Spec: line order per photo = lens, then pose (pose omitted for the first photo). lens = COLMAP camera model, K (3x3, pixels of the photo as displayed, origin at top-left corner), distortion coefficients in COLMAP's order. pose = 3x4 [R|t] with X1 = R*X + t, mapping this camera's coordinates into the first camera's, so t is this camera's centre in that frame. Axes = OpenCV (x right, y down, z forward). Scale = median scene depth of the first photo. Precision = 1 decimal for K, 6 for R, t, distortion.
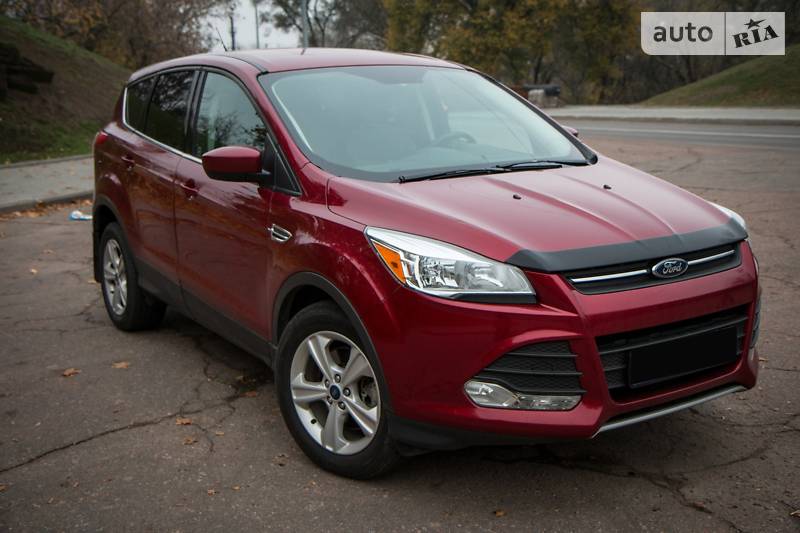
lens RADIAL K [[901.0, 0, 396.5], [0, 901.0, 262.4], [0, 0, 1]] dist [0.062851, 0.000000]
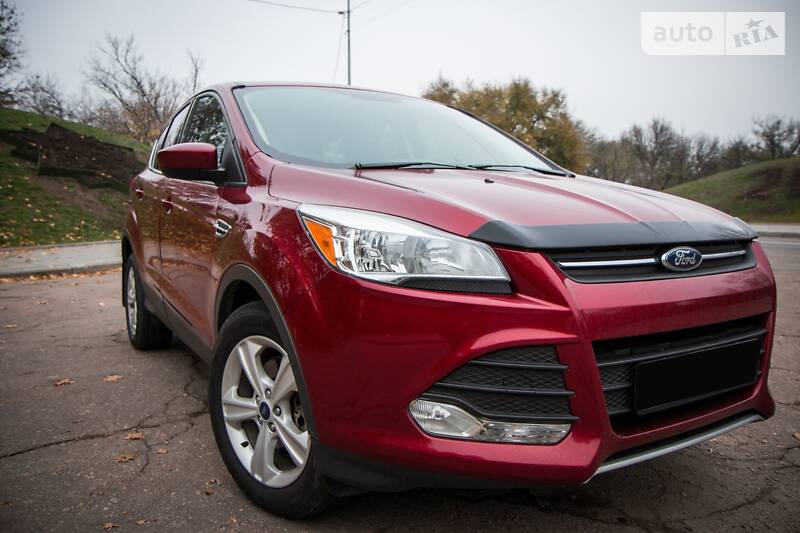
lens RADIAL K [[614.6, 0, 396.8], [0, 614.6, 268.6], [0, 0, 1]] dist [-0.094738, 0.089020]
pose [[0.999191, 0.024381, -0.031978, 0.070205], [-0.027283, 0.995226, -0.093706, 0.066045], [0.029540, 0.094502, 0.995086, 0.453733]]
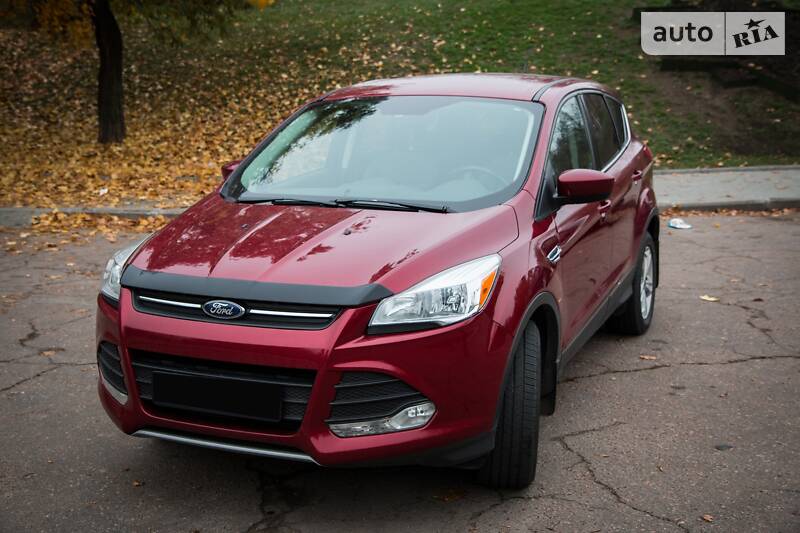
lens RADIAL K [[979.4, 0, 394.0], [0, 979.4, 270.3], [0, 0, 1]] dist [0.079957, 0.000000]
pose [[0.556623, 0.172133, -0.812737, 1.253471], [-0.170002, 0.981197, 0.091382, -0.165687], [0.813185, 0.087302, 0.575420, 0.483342]]
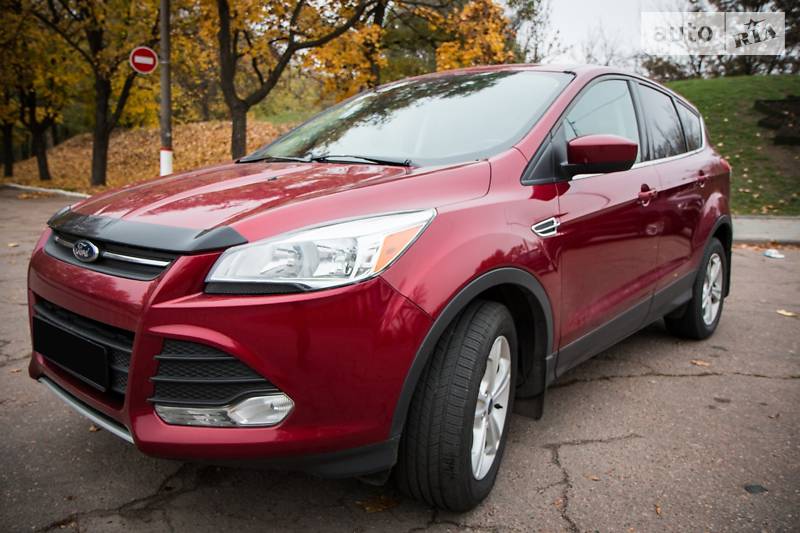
lens RADIAL K [[614.6, 0, 401.8], [0, 614.6, 264.4], [0, 0, 1]] dist [-0.094738, 0.089020]
pose [[0.282919, 0.183062, -0.941512, 0.899329], [-0.212568, 0.969174, 0.124565, -0.113886], [0.935292, 0.164894, 0.313111, 1.053294]]
